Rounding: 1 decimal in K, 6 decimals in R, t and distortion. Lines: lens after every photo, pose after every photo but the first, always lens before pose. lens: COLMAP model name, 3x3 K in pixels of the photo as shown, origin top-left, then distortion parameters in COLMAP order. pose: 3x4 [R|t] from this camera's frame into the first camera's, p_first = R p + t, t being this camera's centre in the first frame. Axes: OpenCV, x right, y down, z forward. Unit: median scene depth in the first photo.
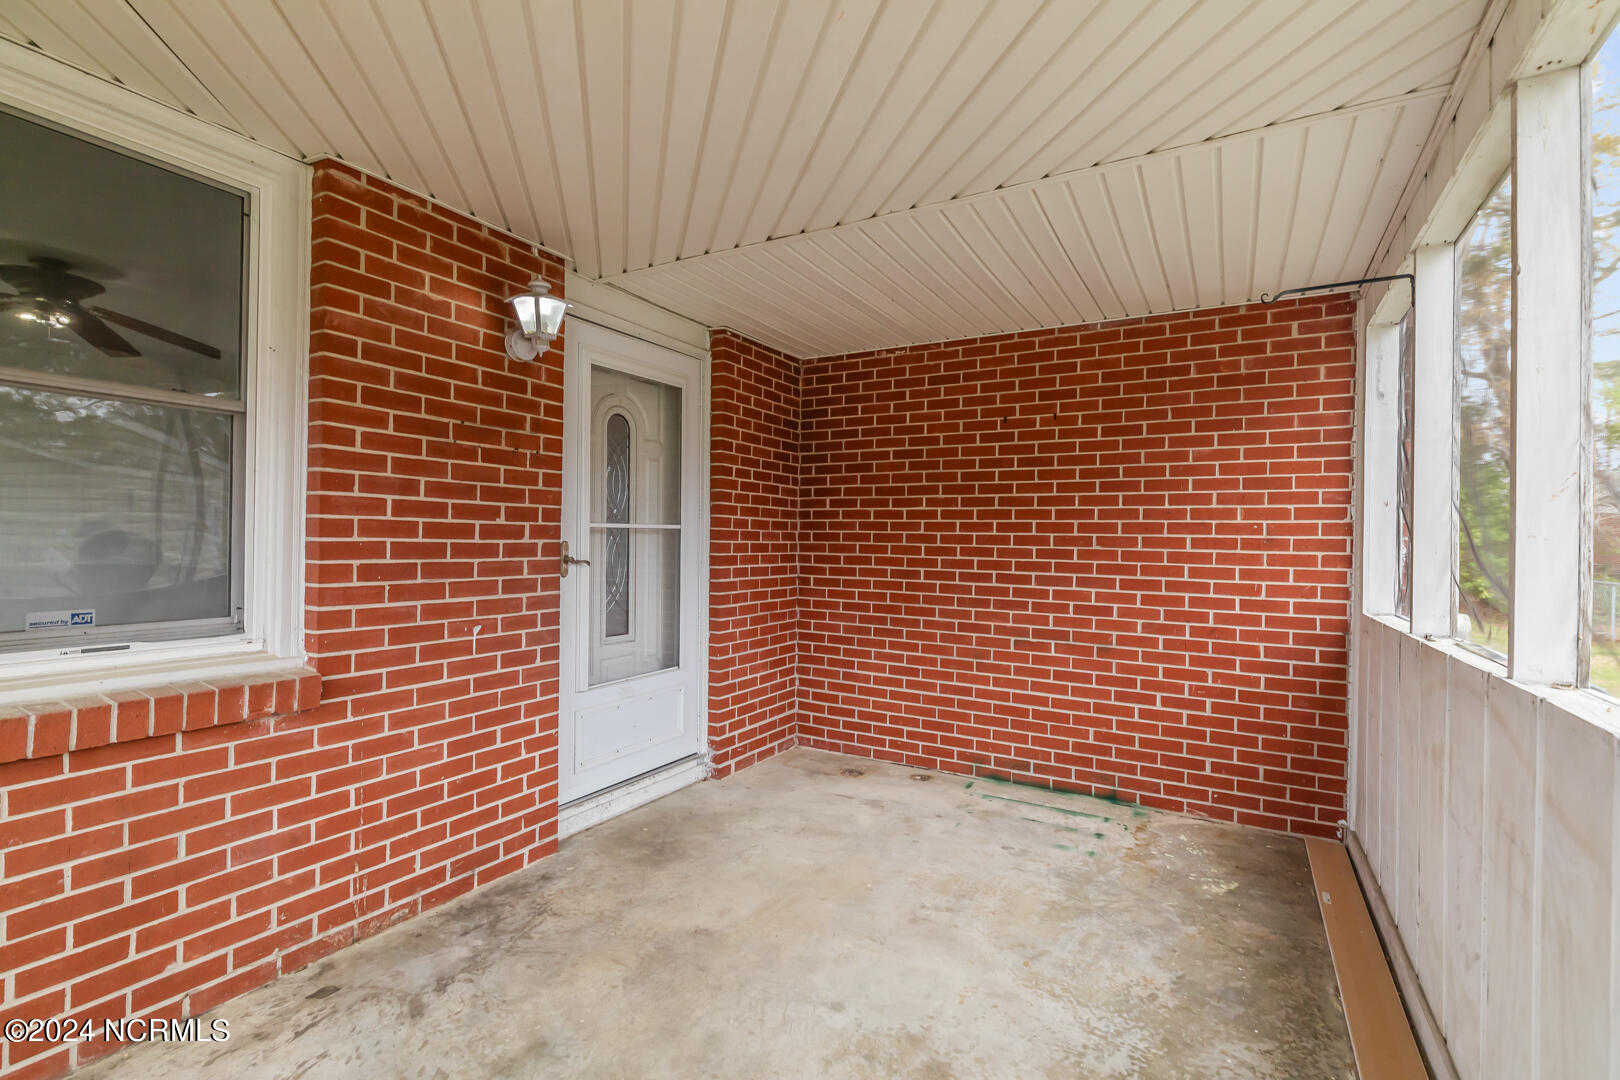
lens RADIAL K [[747.9, 0, 813.4], [0, 747.9, 541.2], [0, 0, 1]] dist [0.006746, 0.001172]
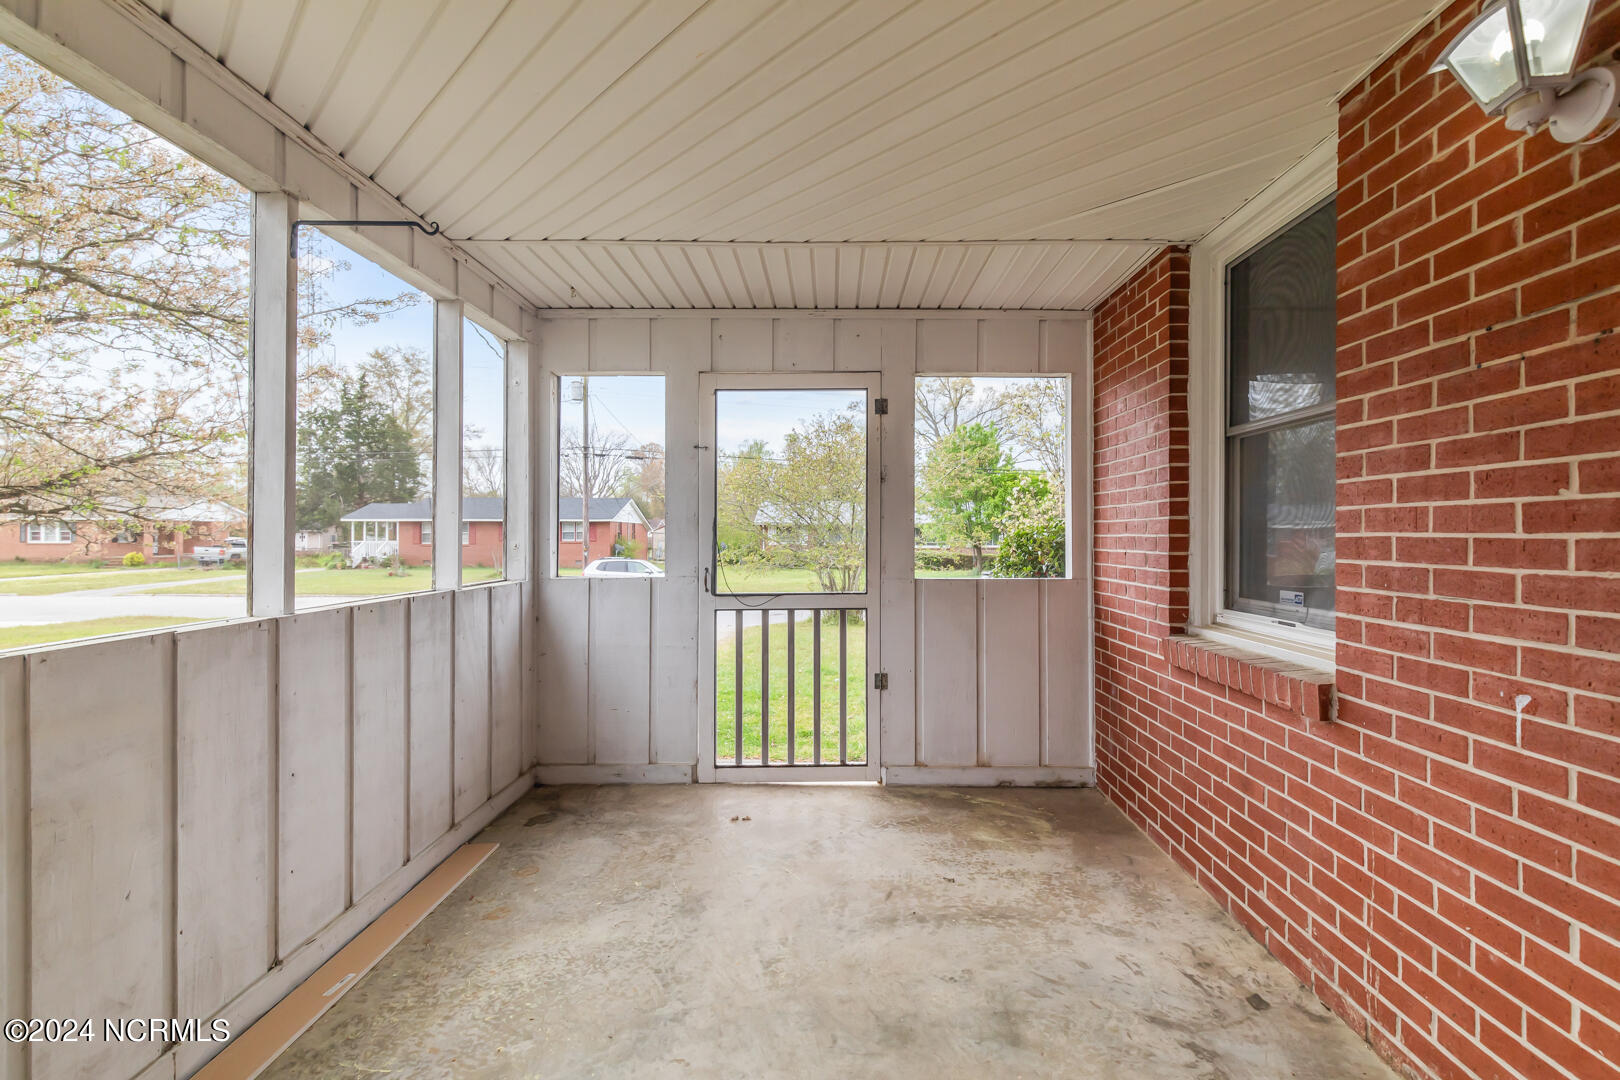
lens RADIAL K [[747.9, 0, 849.8], [0, 747.9, 532.5], [0, 0, 1]] dist [0.006746, 0.001172]
pose [[-0.857326, -0.017051, -0.514492, 0.269542], [-0.012574, 0.999847, -0.012184, 0.011490], [0.514621, -0.003976, -0.857409, 1.365440]]
